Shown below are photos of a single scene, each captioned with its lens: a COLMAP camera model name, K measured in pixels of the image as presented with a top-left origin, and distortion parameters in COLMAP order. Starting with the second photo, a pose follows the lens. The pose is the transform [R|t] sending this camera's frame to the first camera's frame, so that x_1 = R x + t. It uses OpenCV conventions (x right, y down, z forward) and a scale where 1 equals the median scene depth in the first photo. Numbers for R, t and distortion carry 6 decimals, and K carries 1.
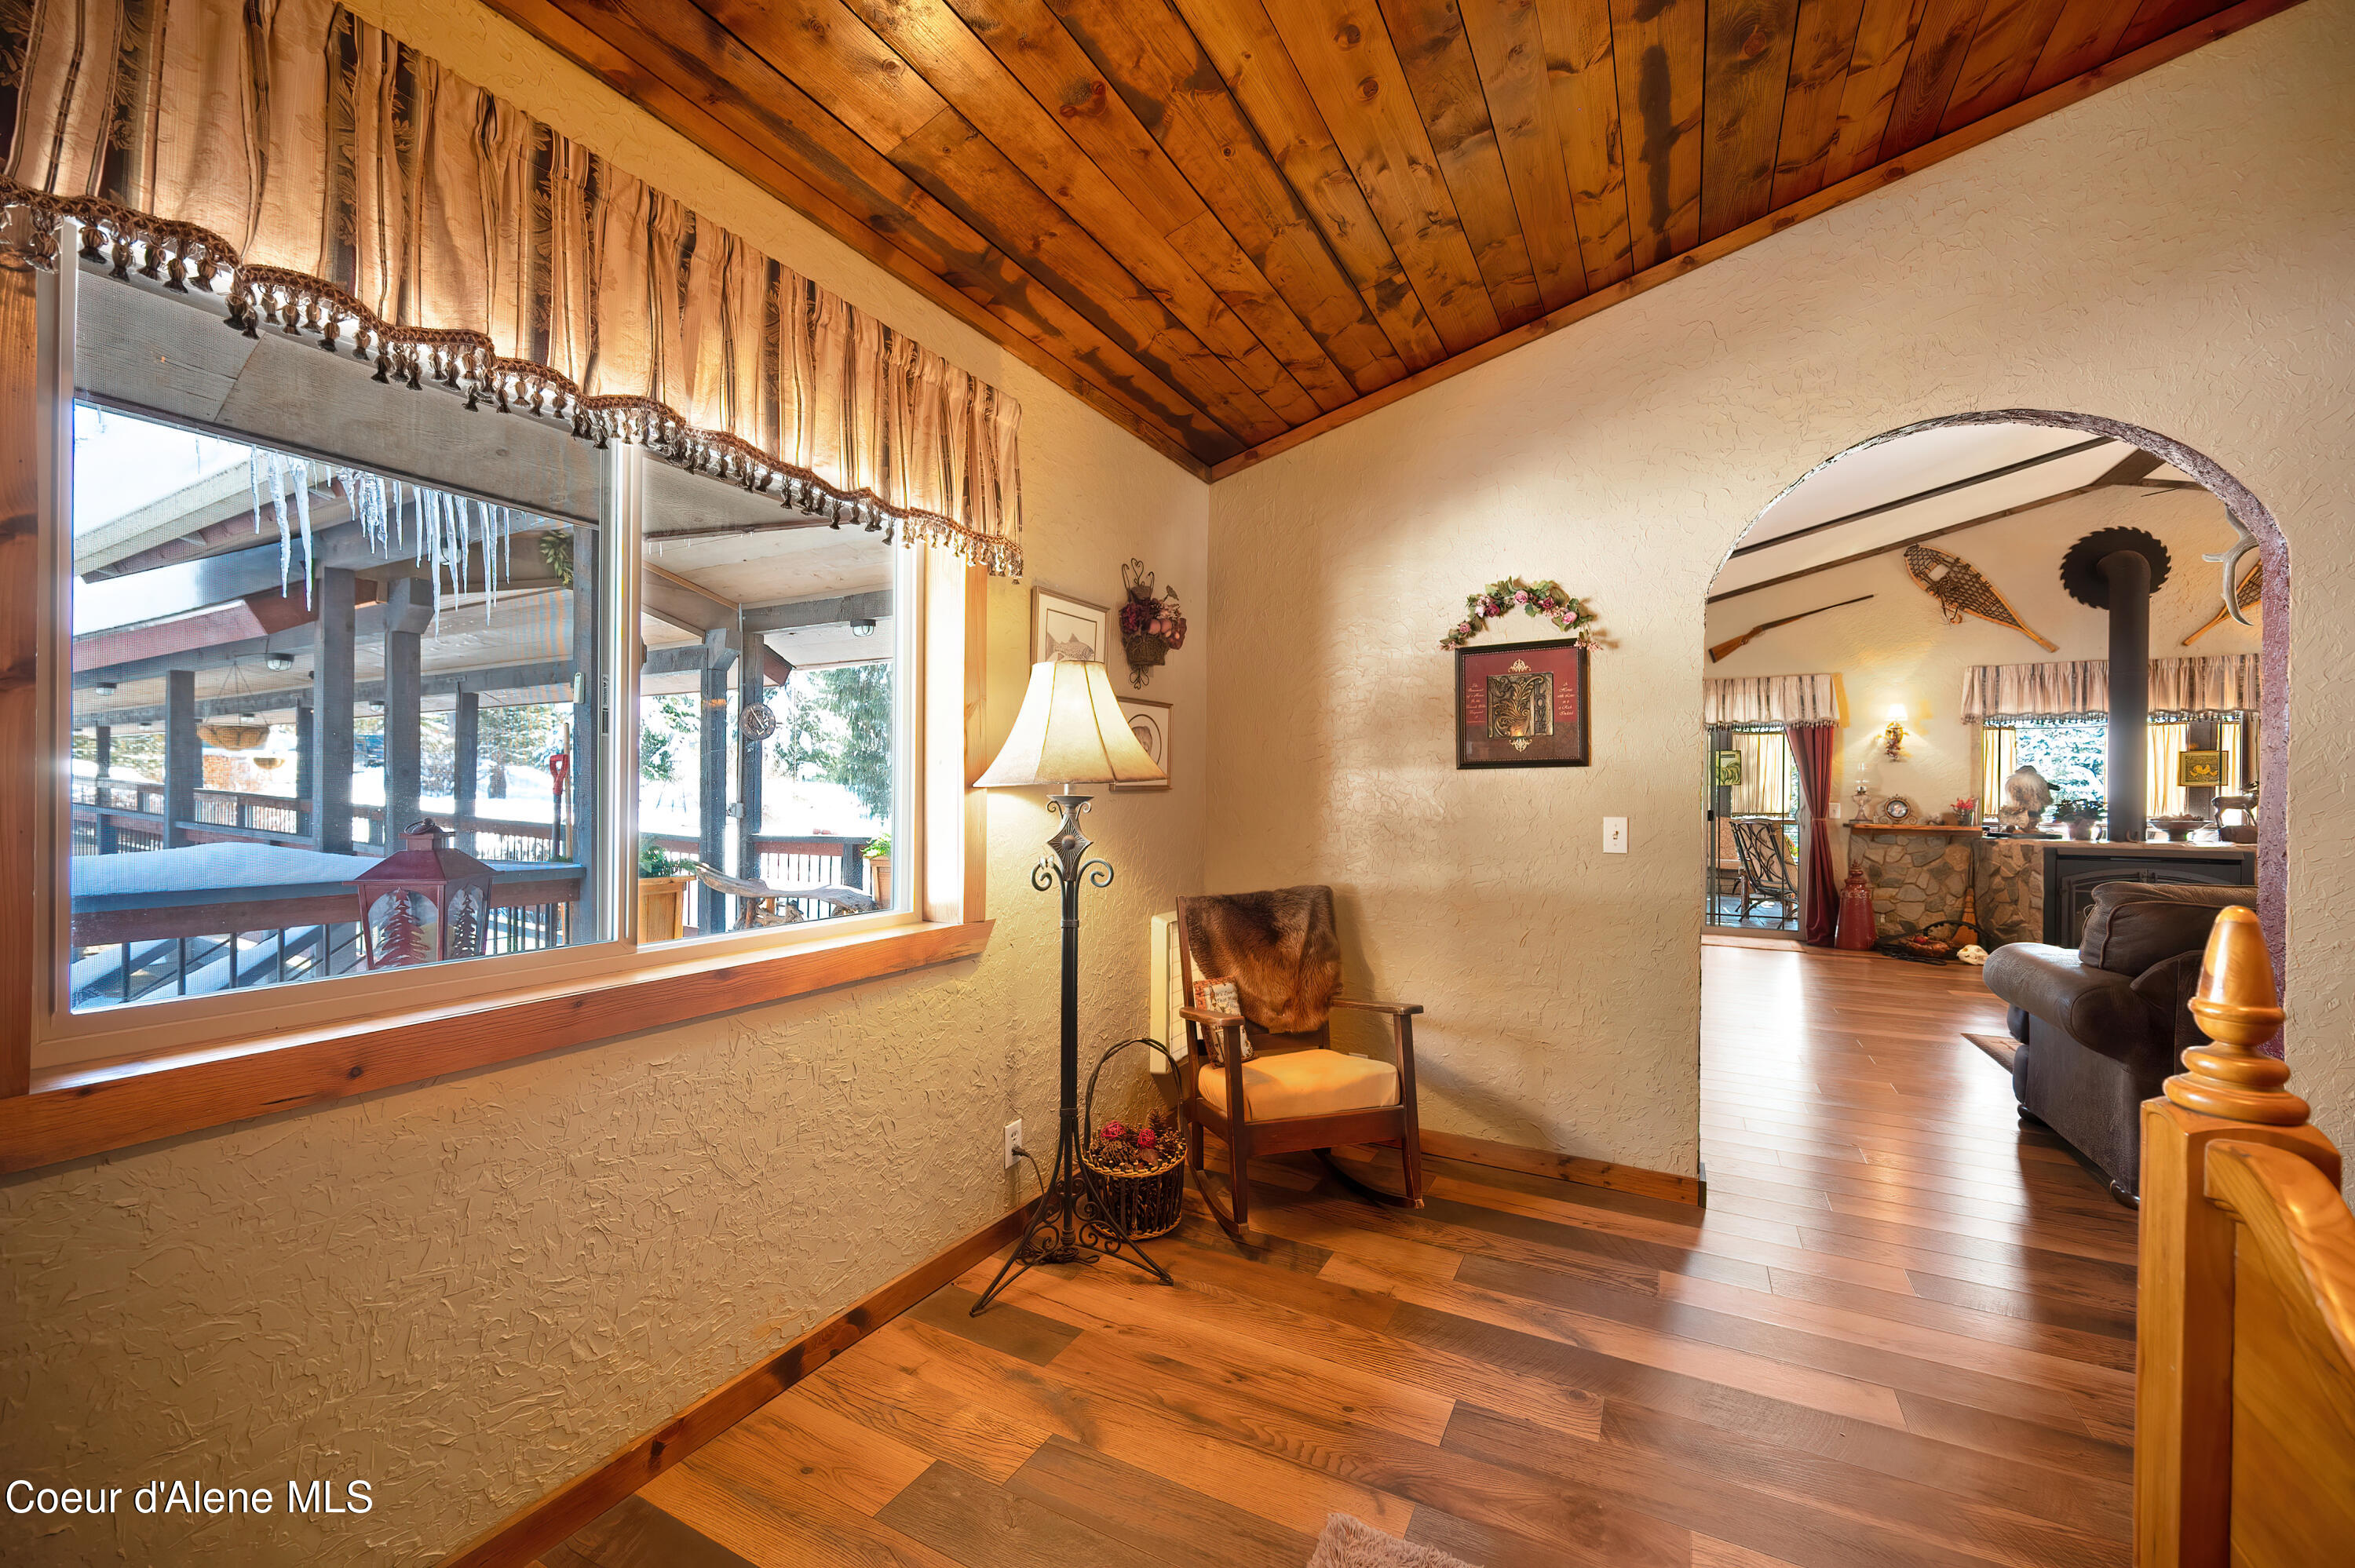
lens RADIAL K [[942.1, 0, 1071.1], [0, 942.1, 787.2], [0, 0, 1]] dist [-0.001295, 0.000070]
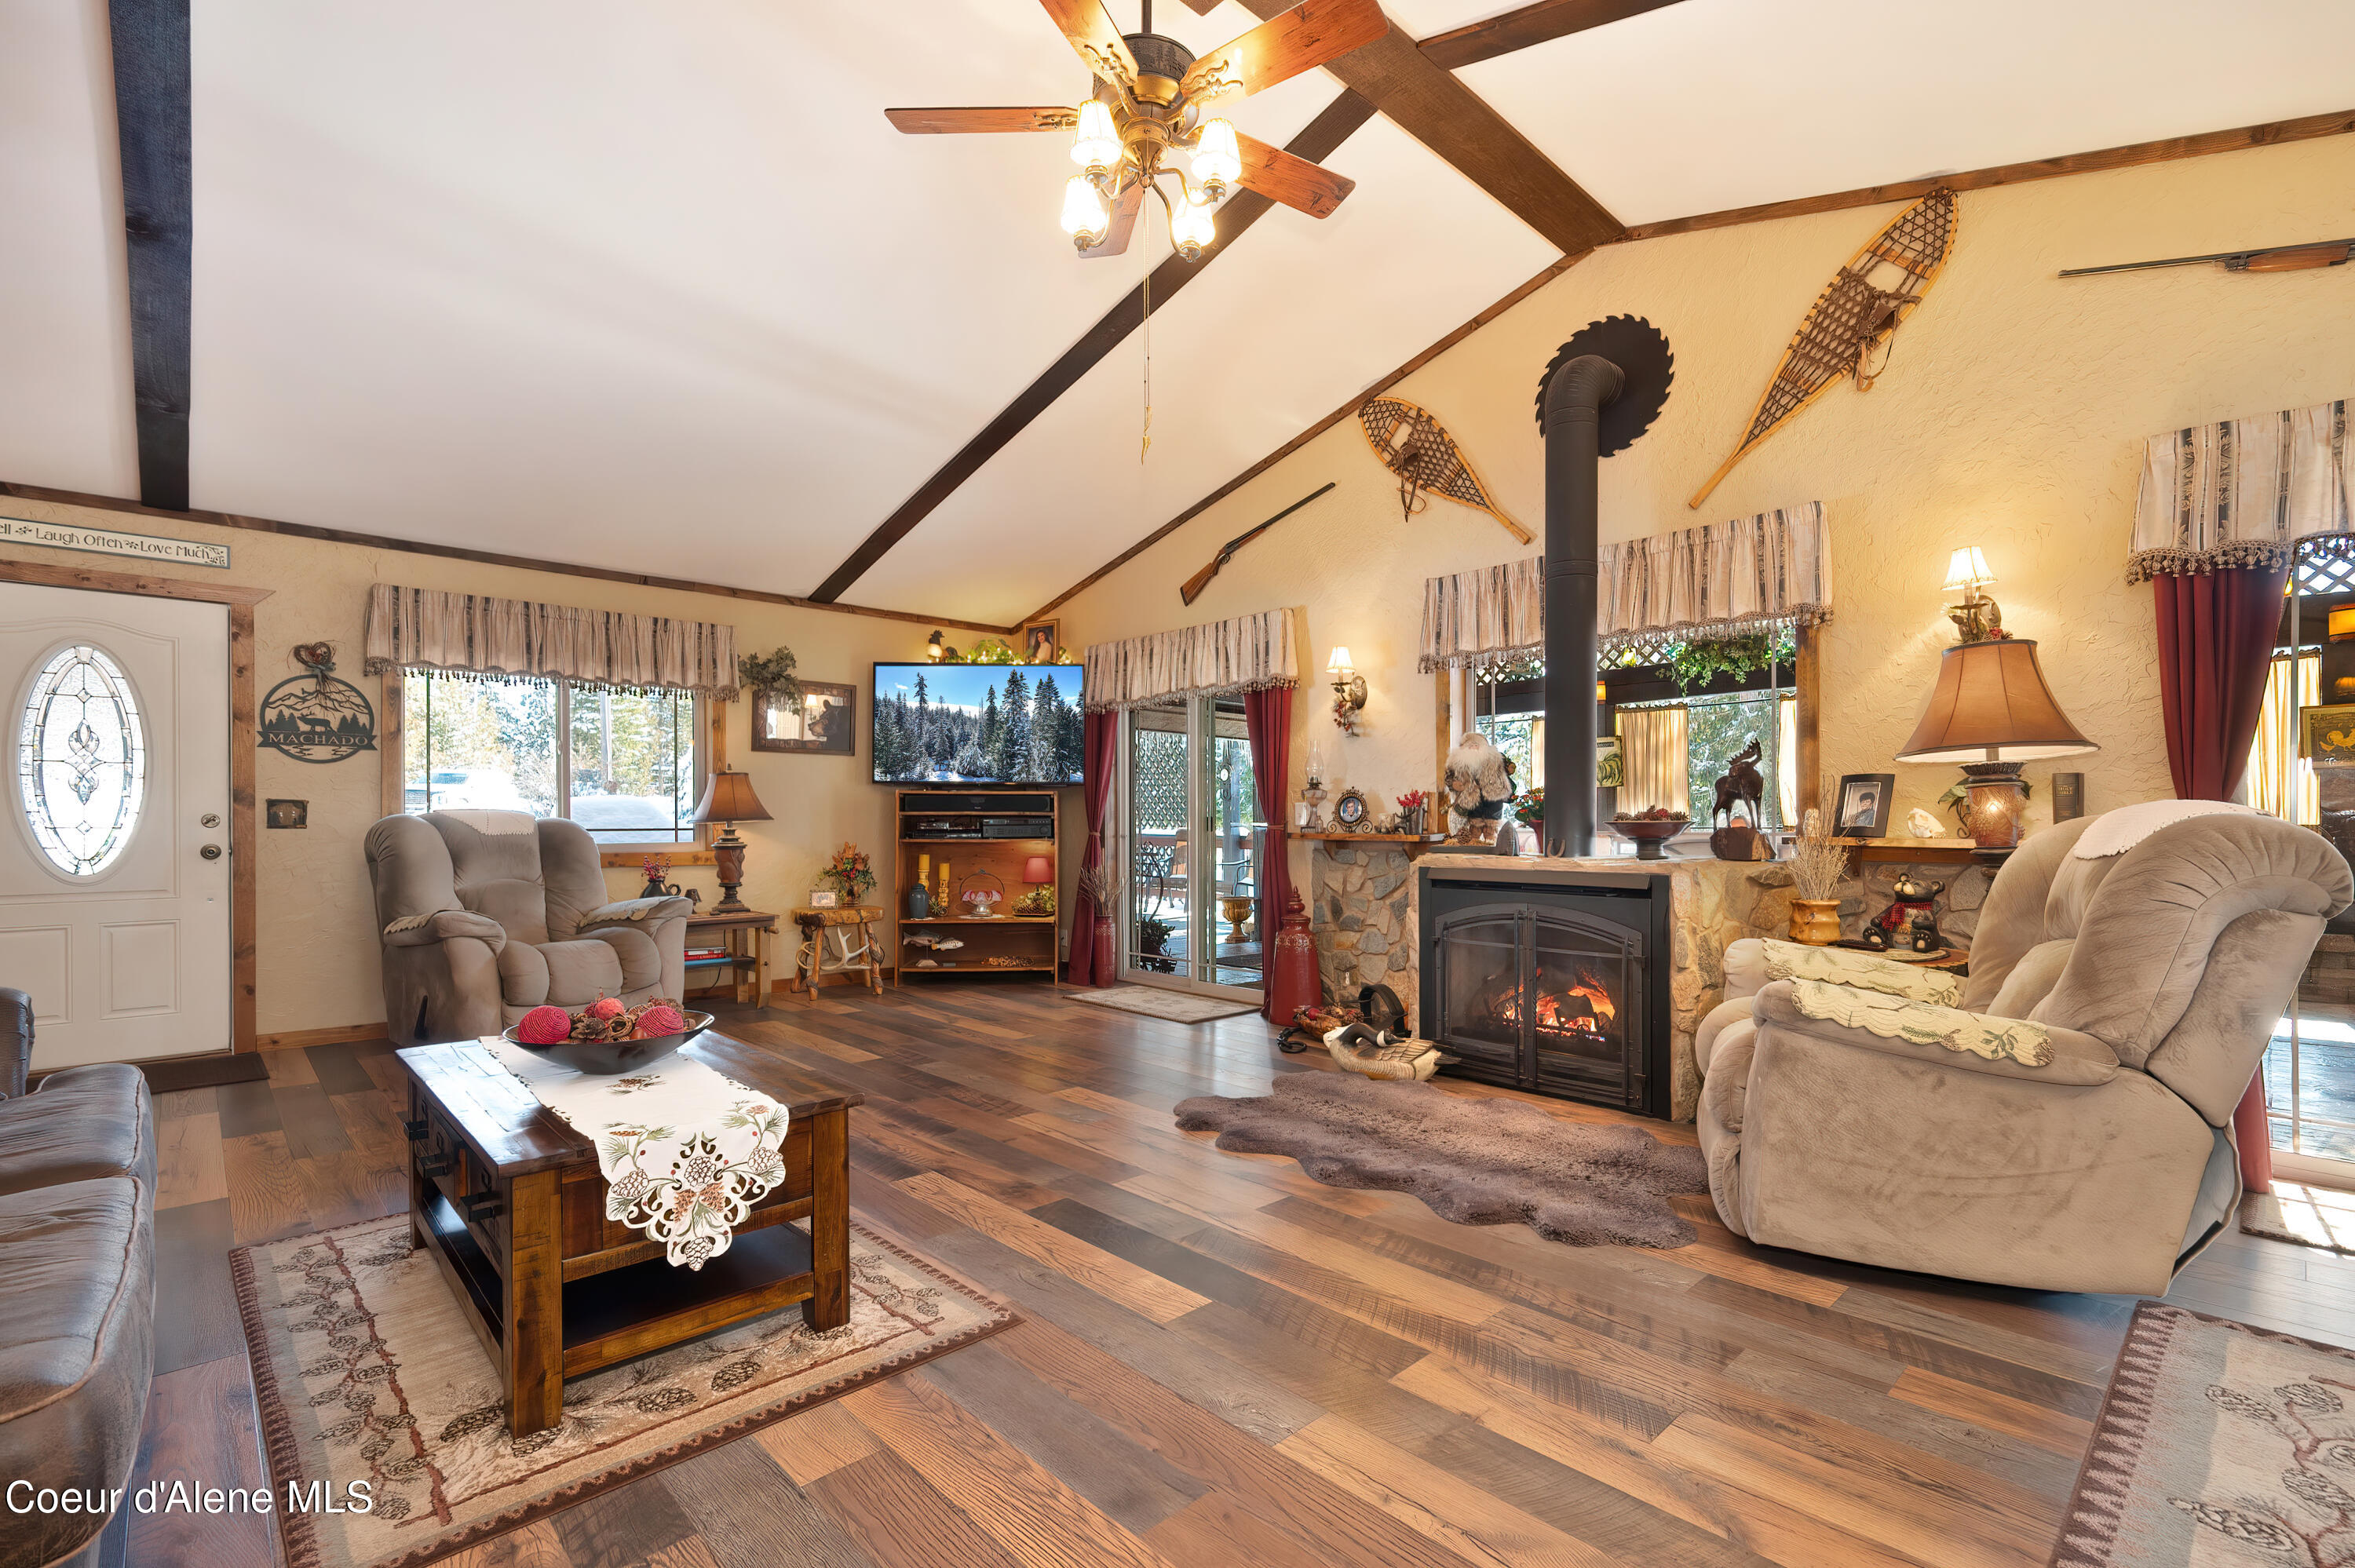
lens RADIAL K [[1038.6, 0, 1199.3], [0, 1038.6, 810.9], [0, 0, 1]] dist [-0.006645, 0.001104]
pose [[0.946225, -0.012010, -0.323287, 1.019451], [0.008992, 0.999901, -0.010825, 0.031003], [0.323385, 0.007336, 0.946239, 0.296386]]
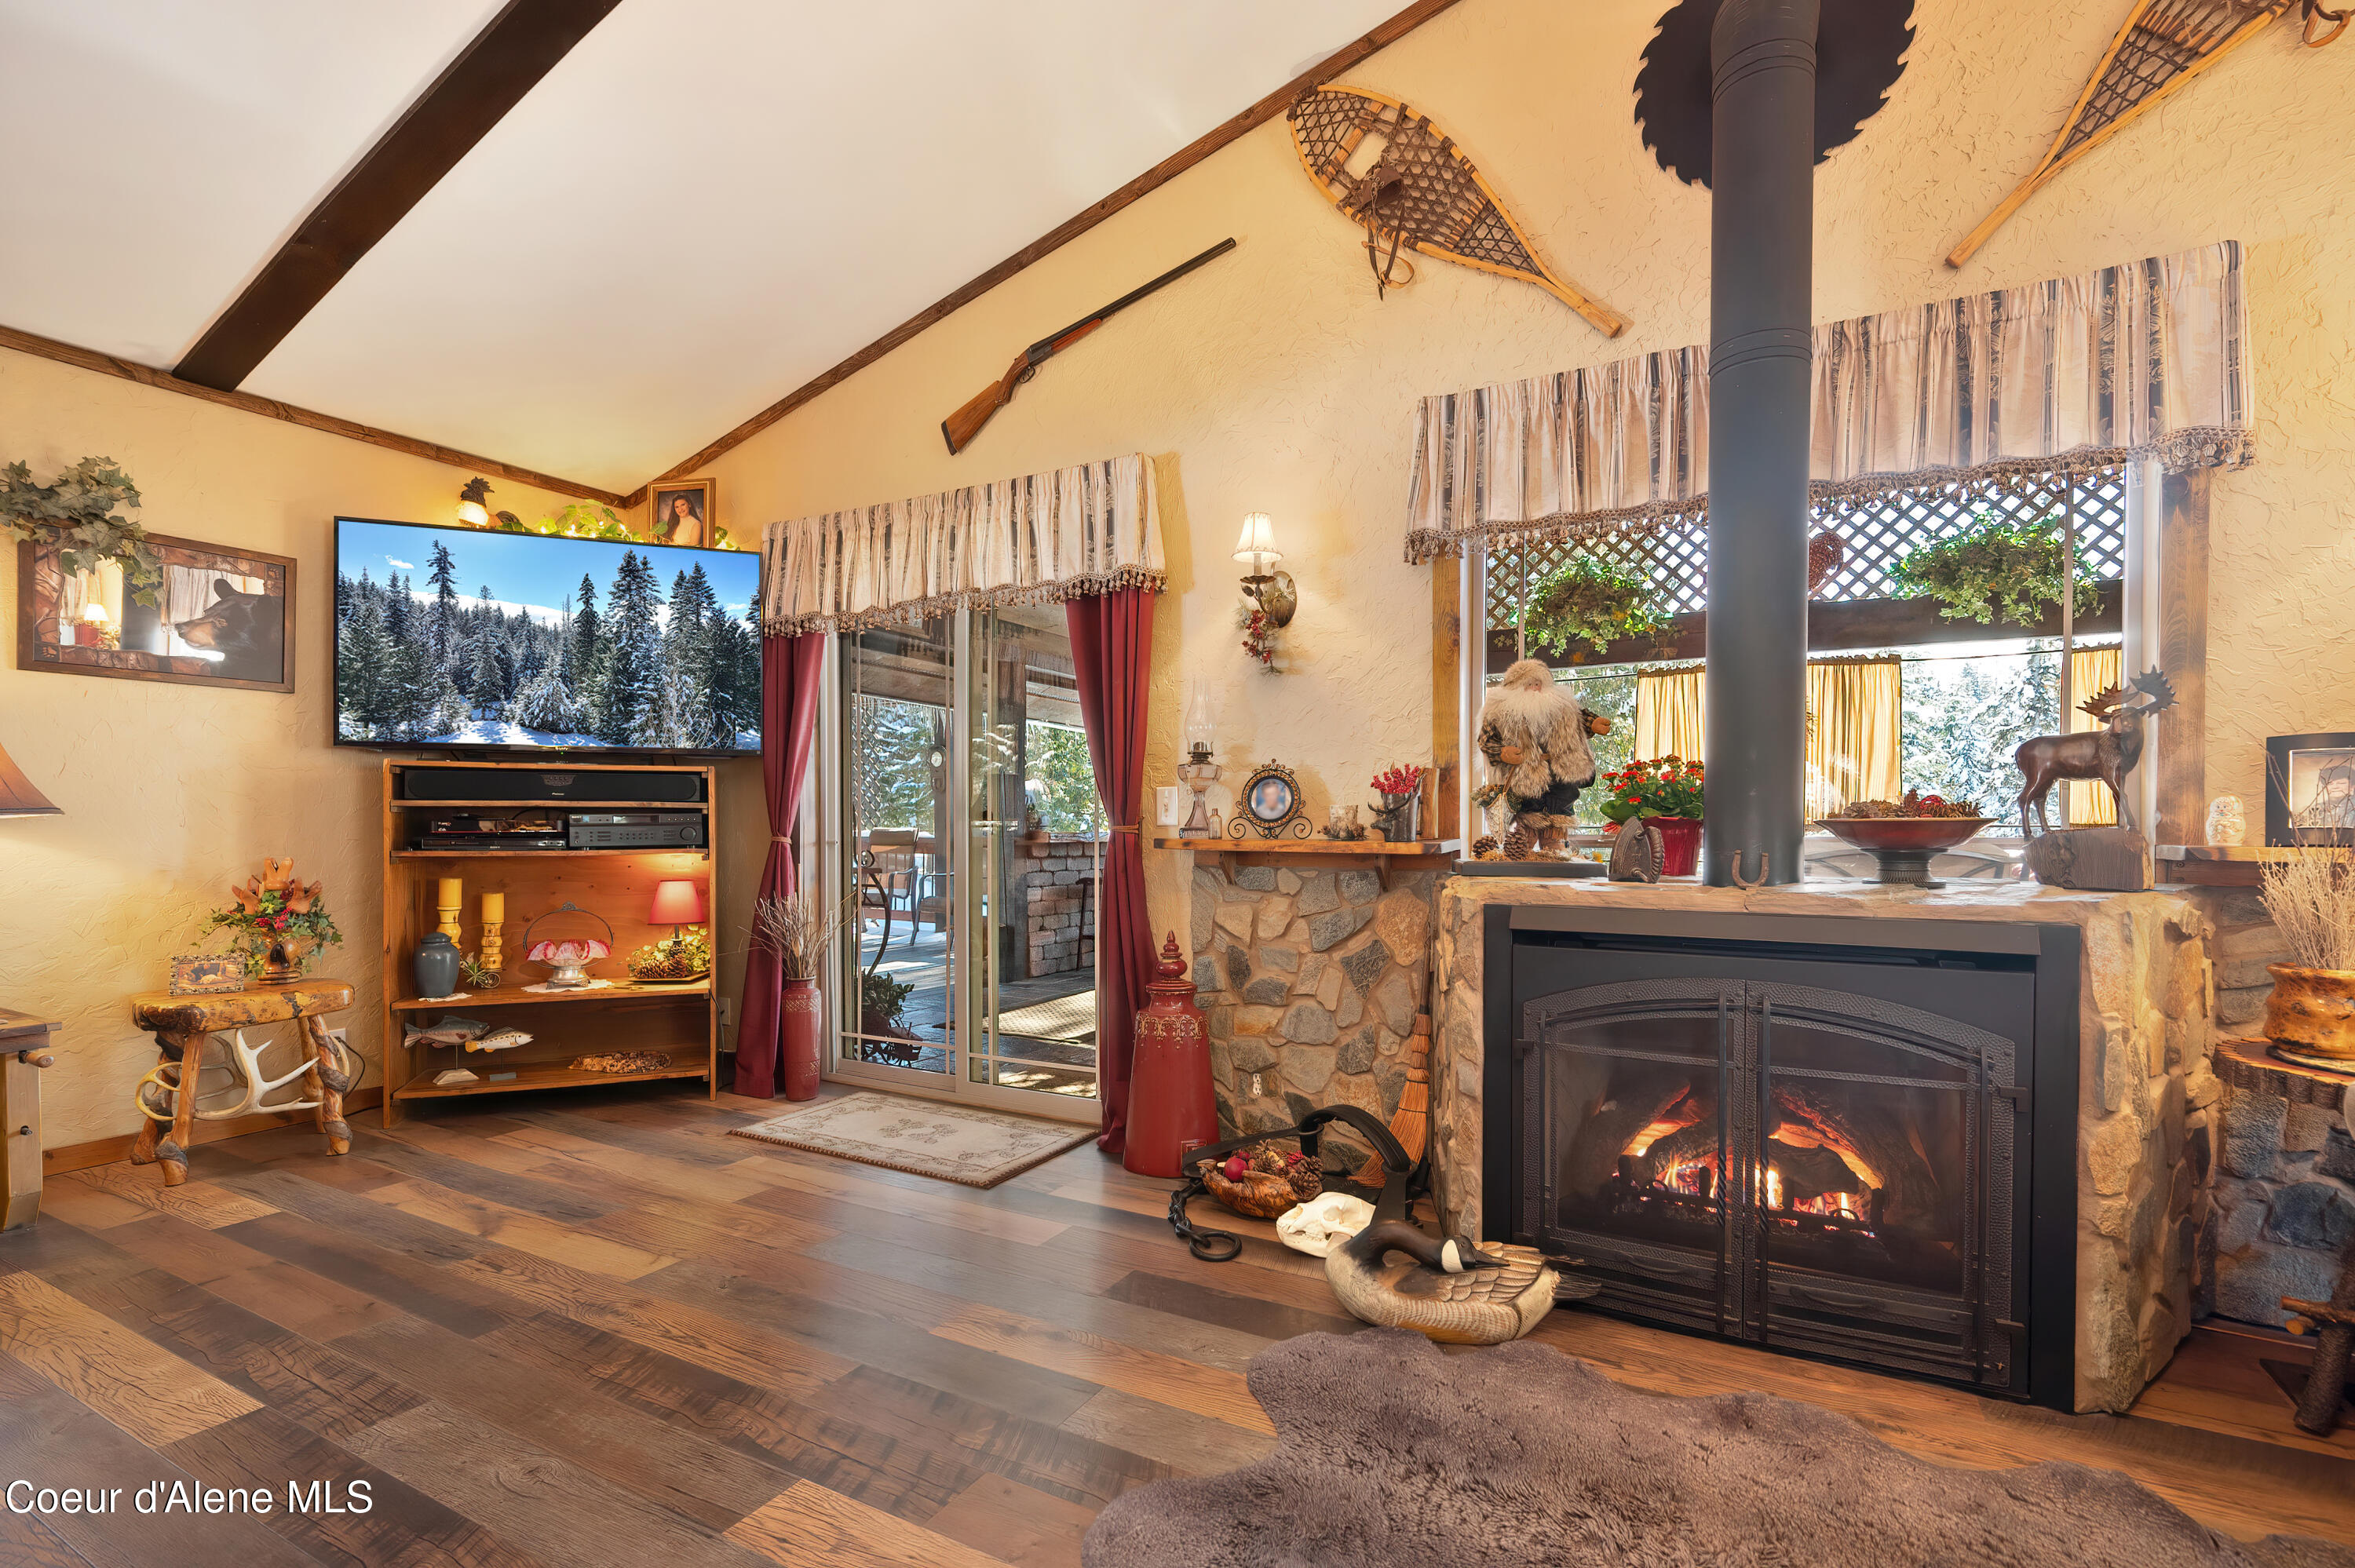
lens RADIAL K [[1038.6, 0, 1162.6], [0, 1038.6, 828.6], [0, 0, 1]] dist [-0.006645, 0.001104]
pose [[0.999399, -0.004974, -0.034298, 0.857354], [0.005304, 0.999940, 0.009536, 0.031468], [0.034248, -0.009713, 0.999366, 0.590678]]
